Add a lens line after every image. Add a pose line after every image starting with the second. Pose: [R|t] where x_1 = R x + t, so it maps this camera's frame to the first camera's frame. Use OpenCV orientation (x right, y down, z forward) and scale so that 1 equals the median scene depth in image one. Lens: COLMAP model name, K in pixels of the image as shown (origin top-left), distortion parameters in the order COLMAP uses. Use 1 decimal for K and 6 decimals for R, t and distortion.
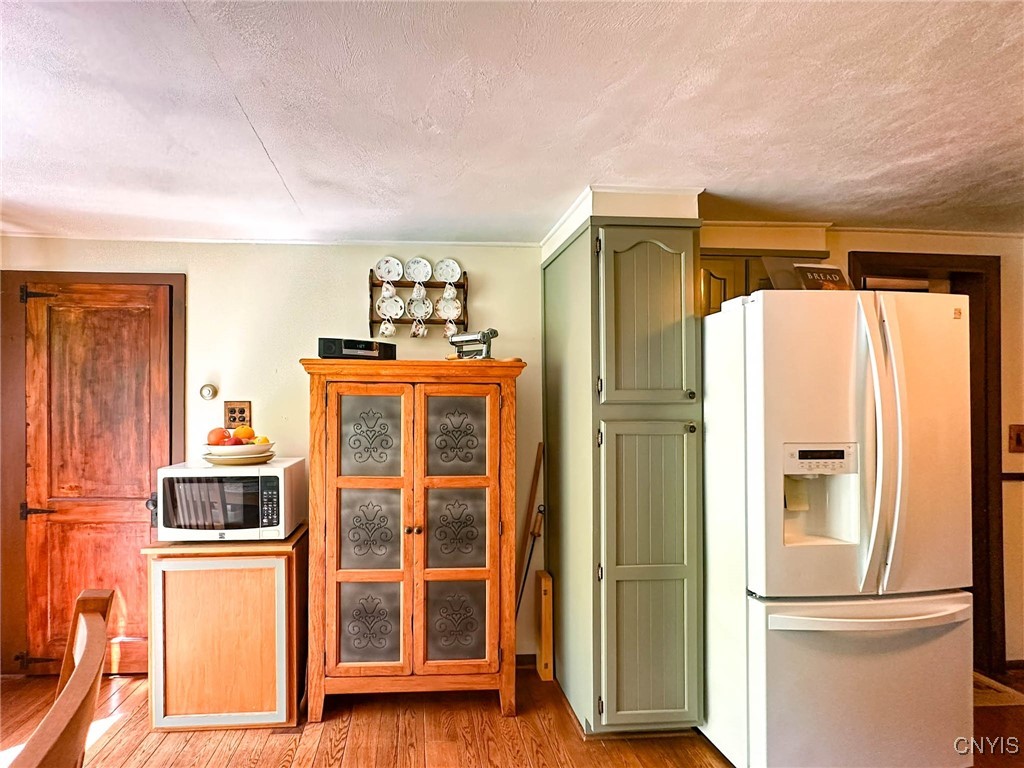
lens RADIAL K [[431.0, 0, 511.6], [0, 431.0, 388.5], [0, 0, 1]] dist [0.000114, -0.000284]
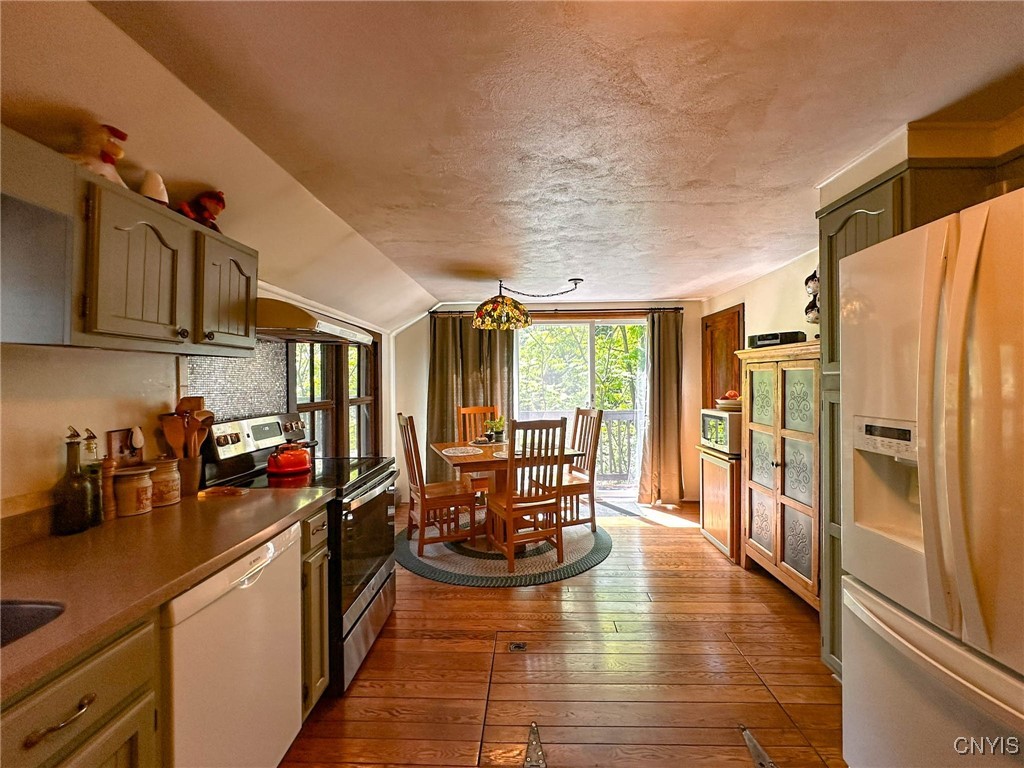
lens RADIAL K [[431.0, 0, 515.8], [0, 431.0, 384.4], [0, 0, 1]] dist [0.000114, -0.000284]
pose [[-0.087030, 0.004367, -0.996196, 1.255039], [0.036180, 0.999345, 0.001220, 0.029145], [0.995548, -0.035937, -0.087131, 0.279515]]
